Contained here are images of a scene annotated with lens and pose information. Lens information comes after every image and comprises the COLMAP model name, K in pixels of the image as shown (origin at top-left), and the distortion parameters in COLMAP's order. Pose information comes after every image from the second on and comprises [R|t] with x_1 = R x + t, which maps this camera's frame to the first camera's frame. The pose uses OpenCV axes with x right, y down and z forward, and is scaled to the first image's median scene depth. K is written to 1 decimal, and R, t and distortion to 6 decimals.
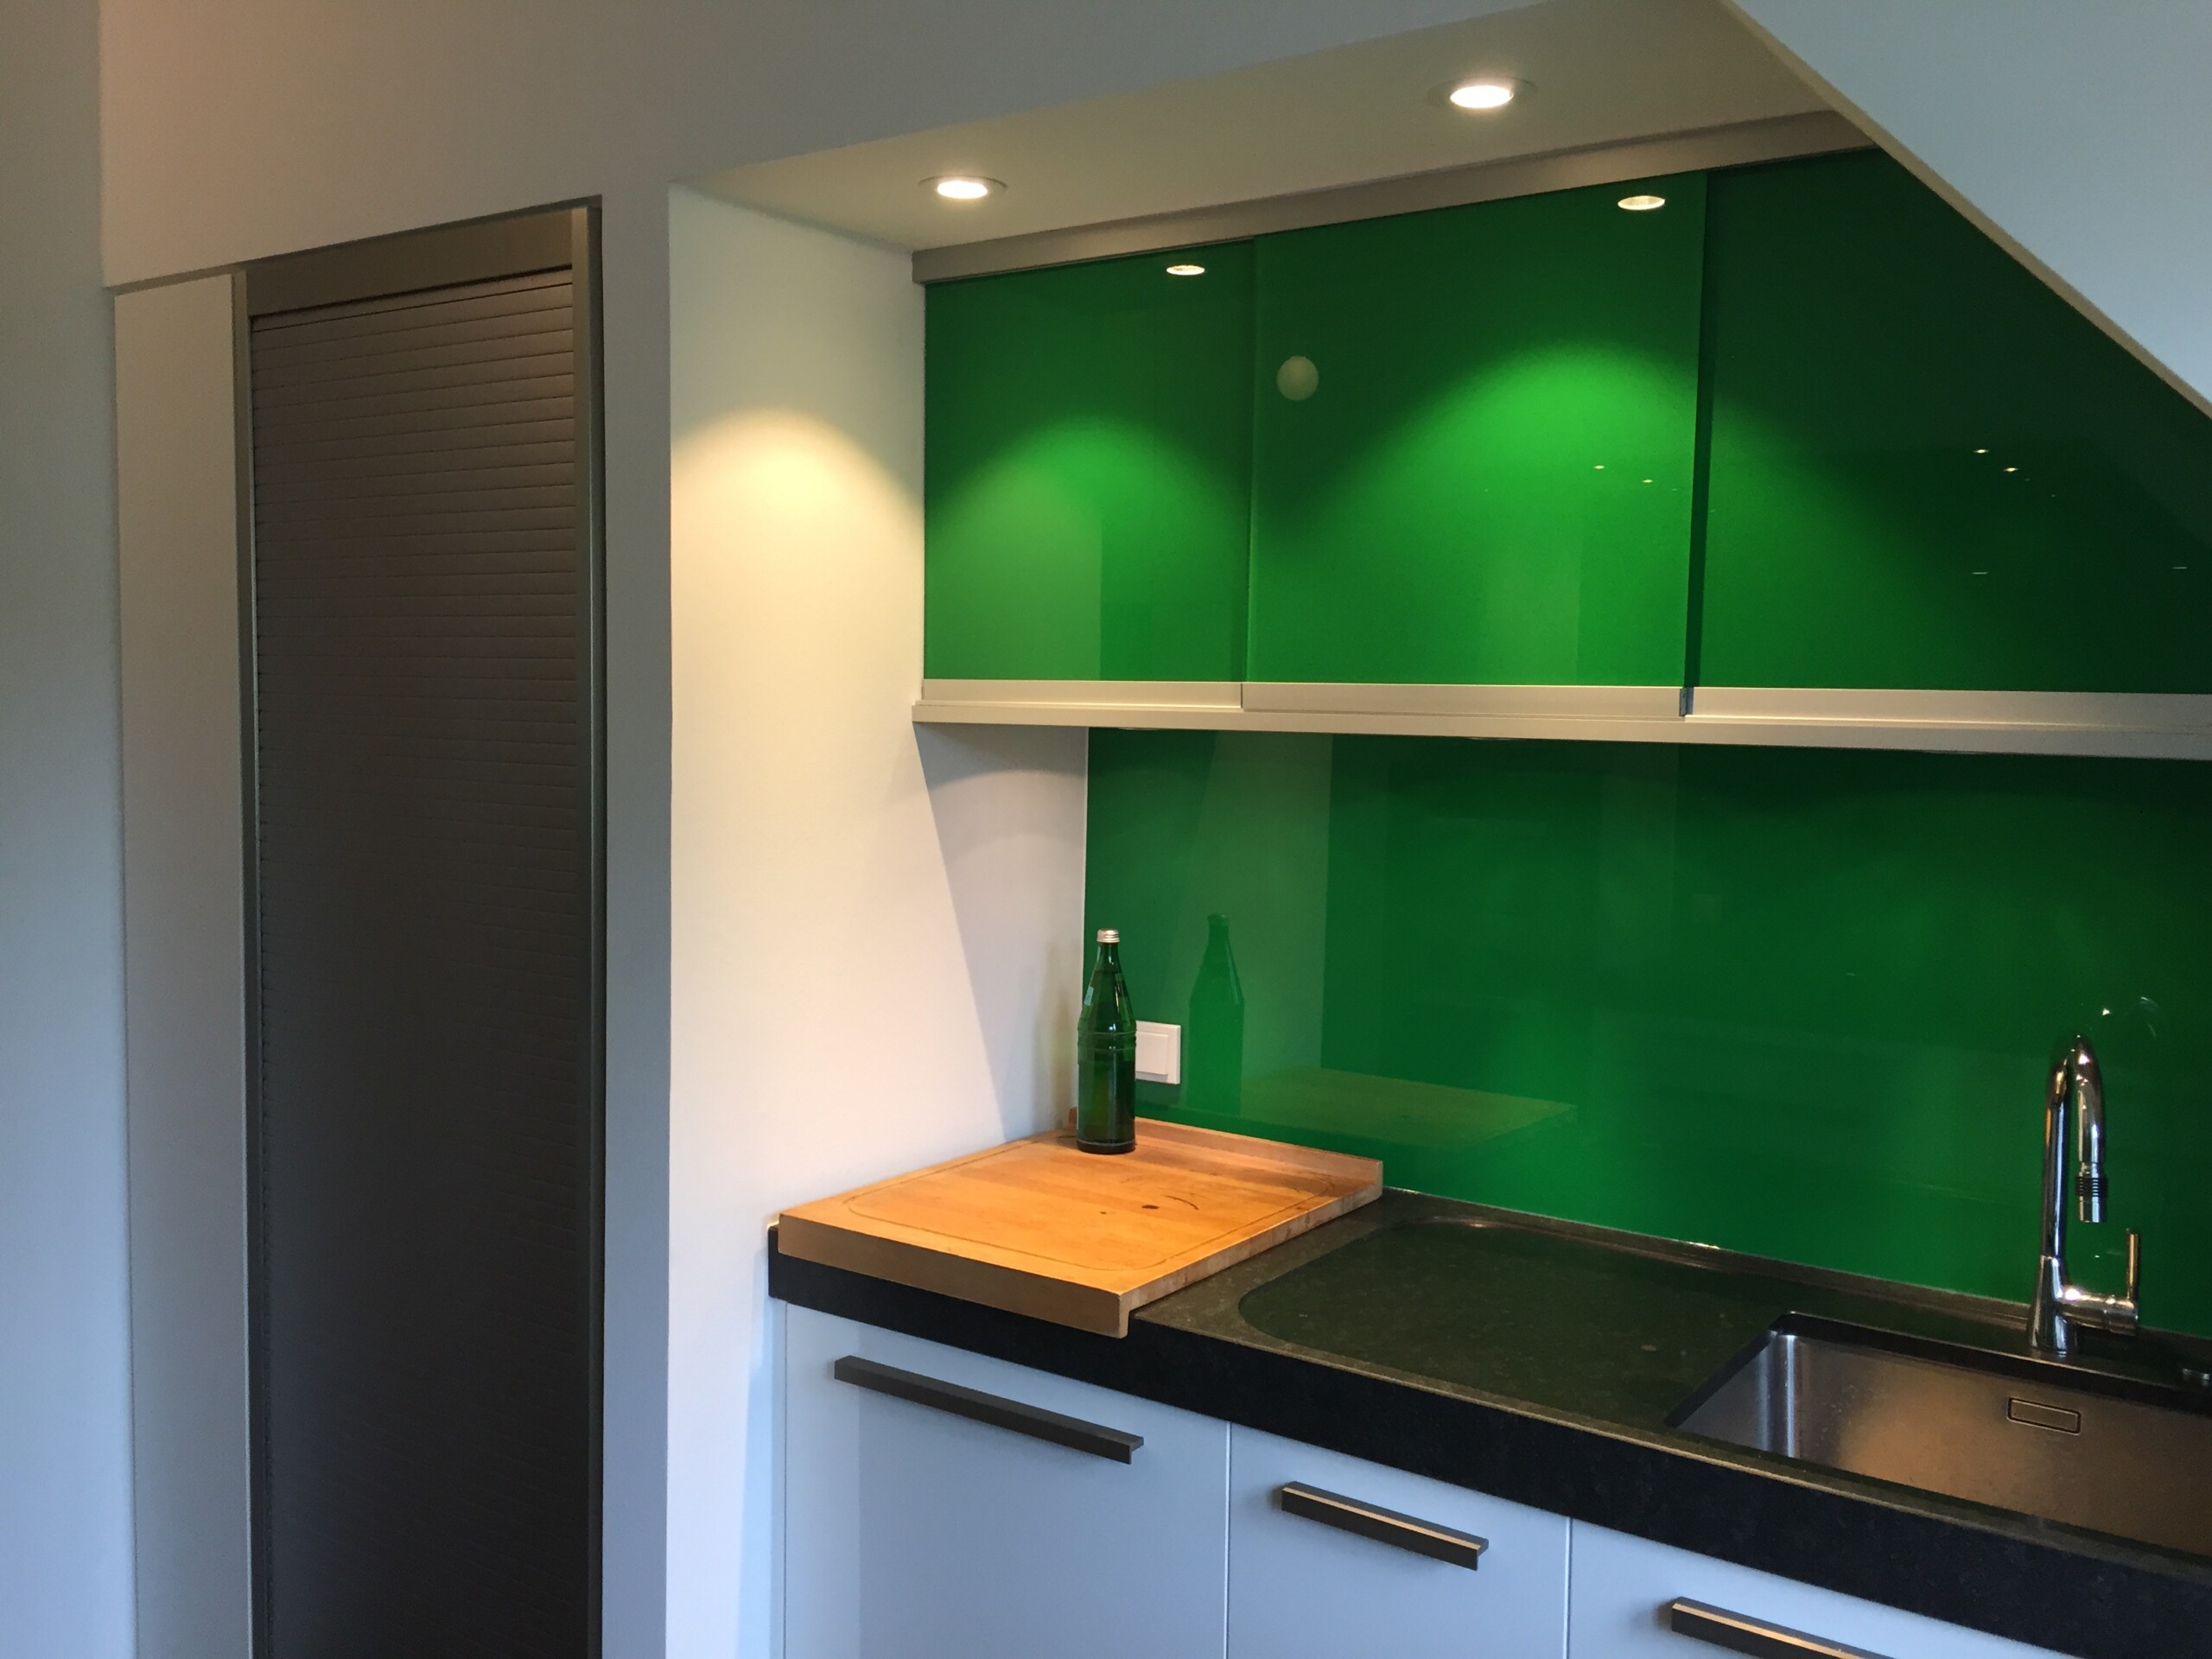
lens RADIAL K [[1881.7, 0, 1106.0], [0, 1881.7, 829.5], [0, 0, 1]] dist [0.093619, -0.133391]
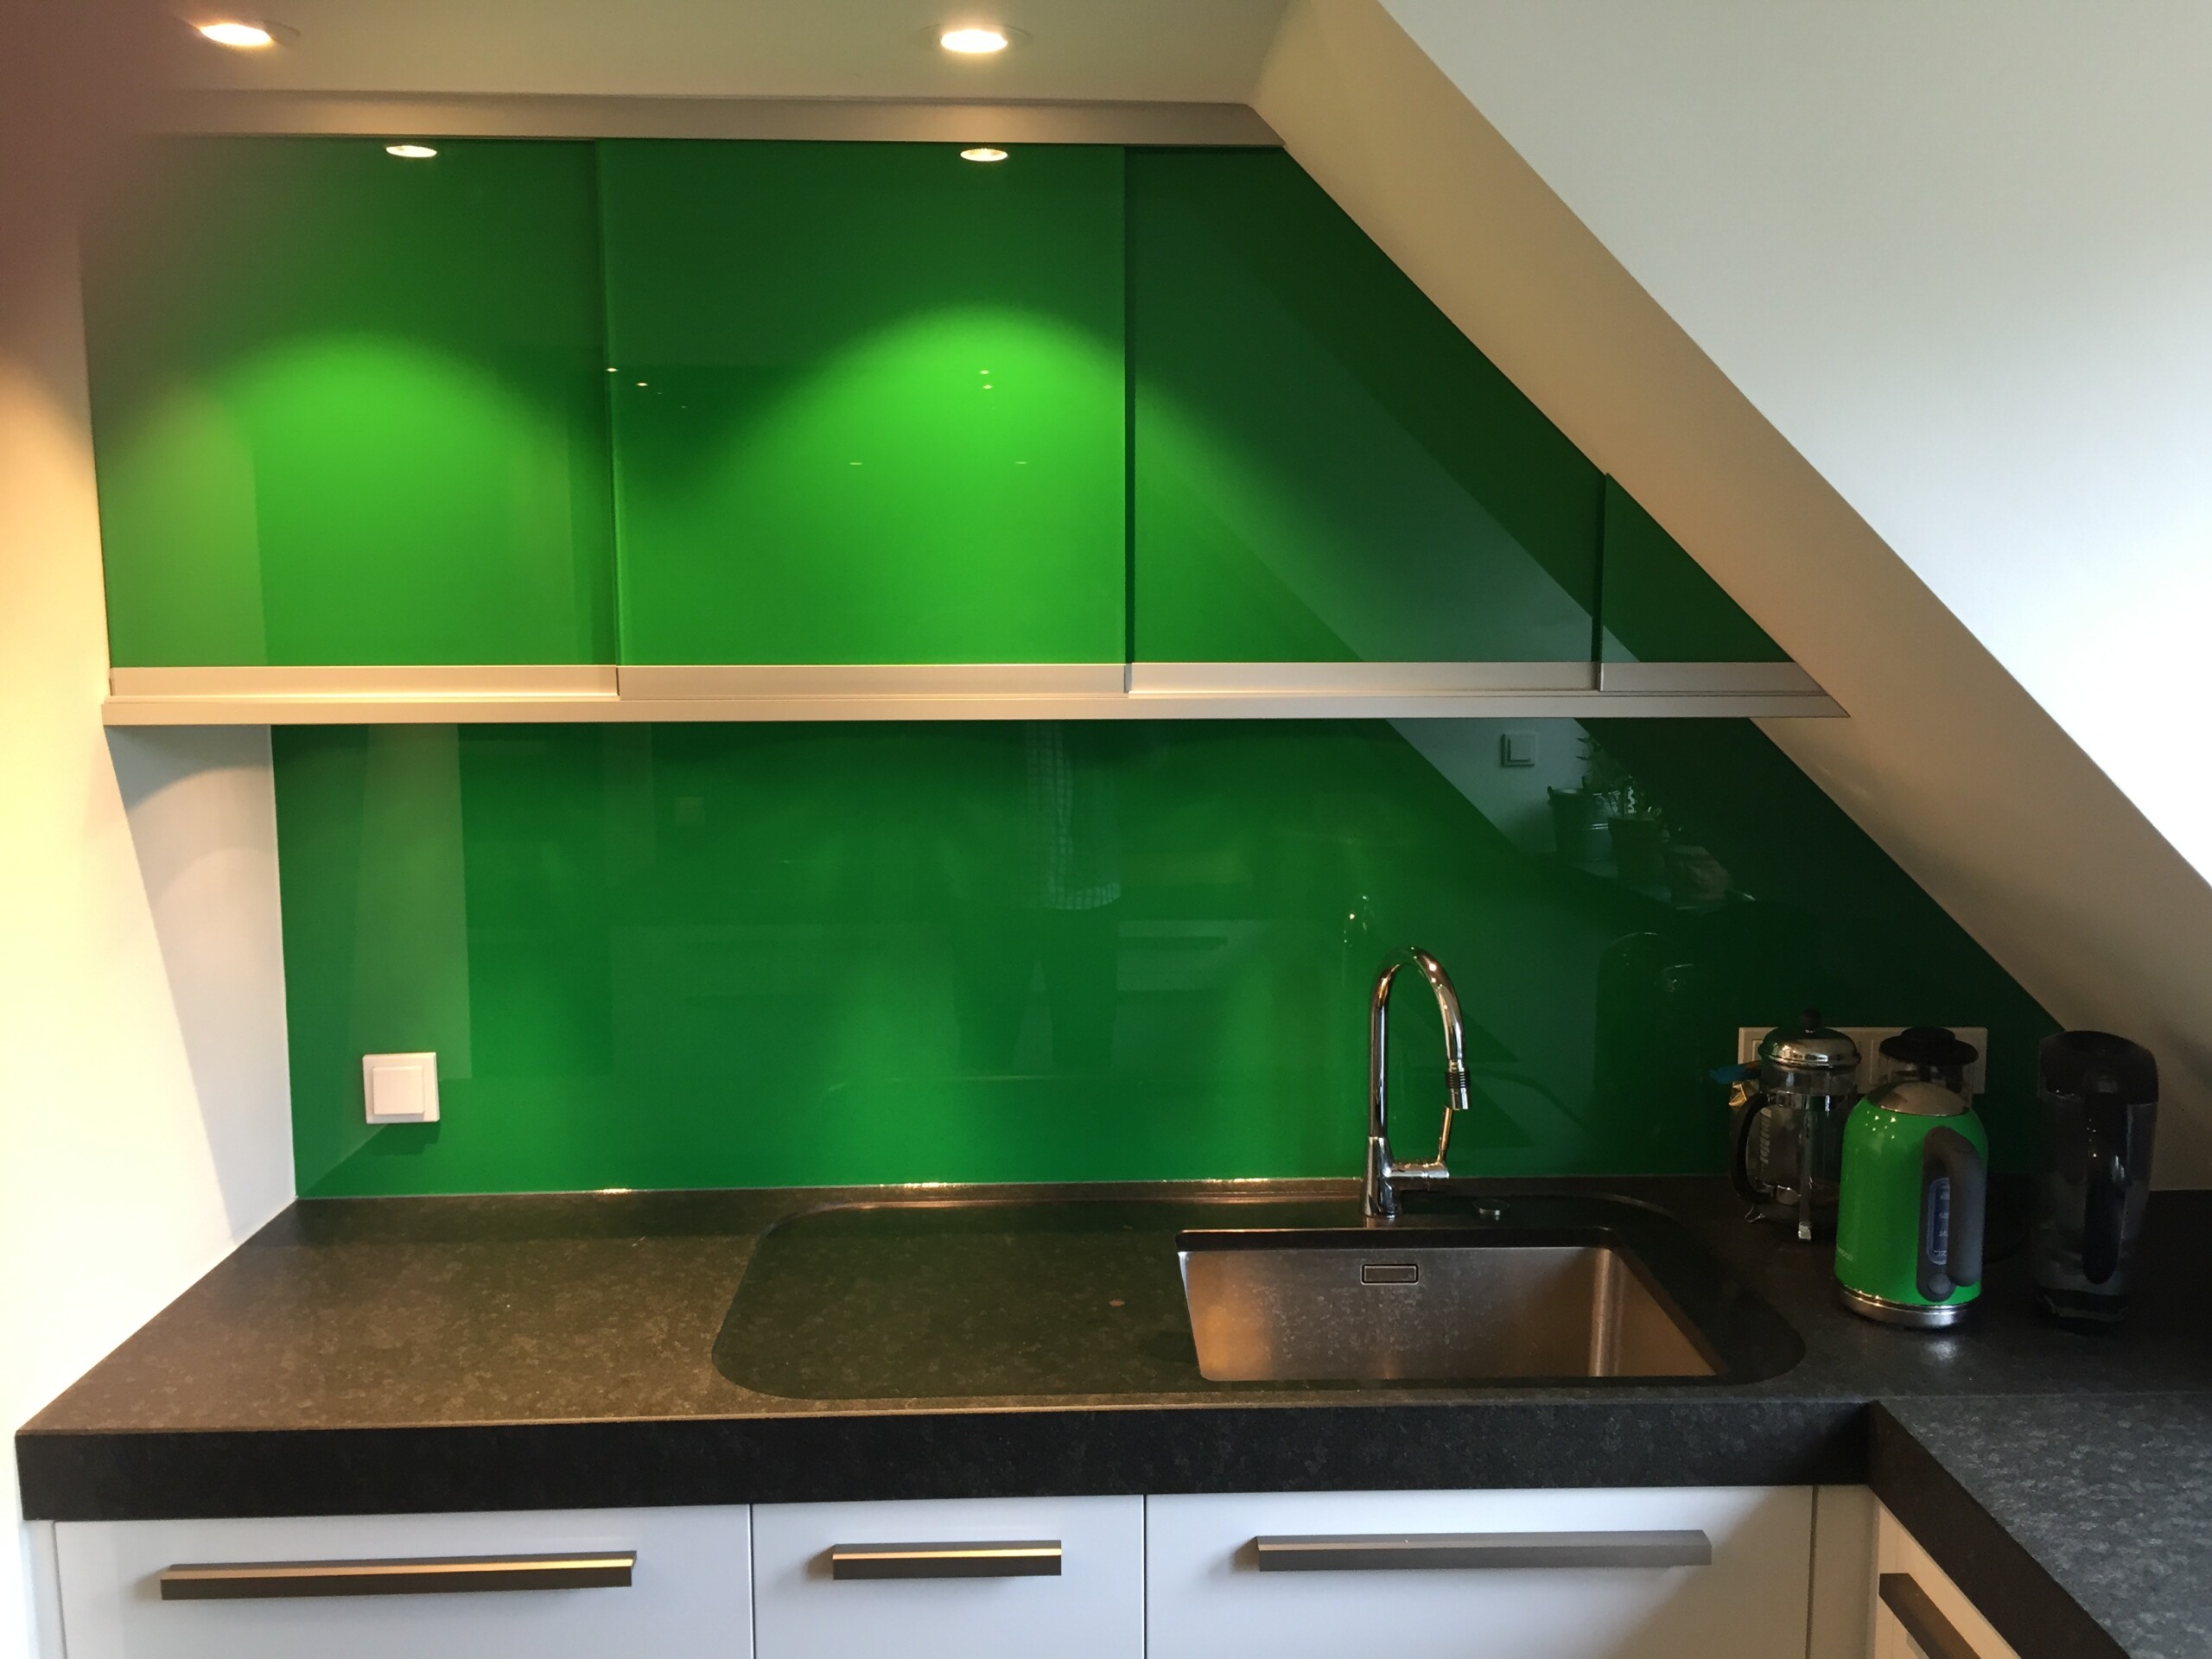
lens RADIAL K [[1881.7, 0, 1106.0], [0, 1881.7, 829.5], [0, 0, 1]] dist [0.093619, -0.133391]
pose [[0.795758, -0.101692, 0.597015, -0.290176], [0.059829, 0.994179, 0.089598, -0.071828], [-0.602652, -0.035580, 0.797211, 0.181601]]
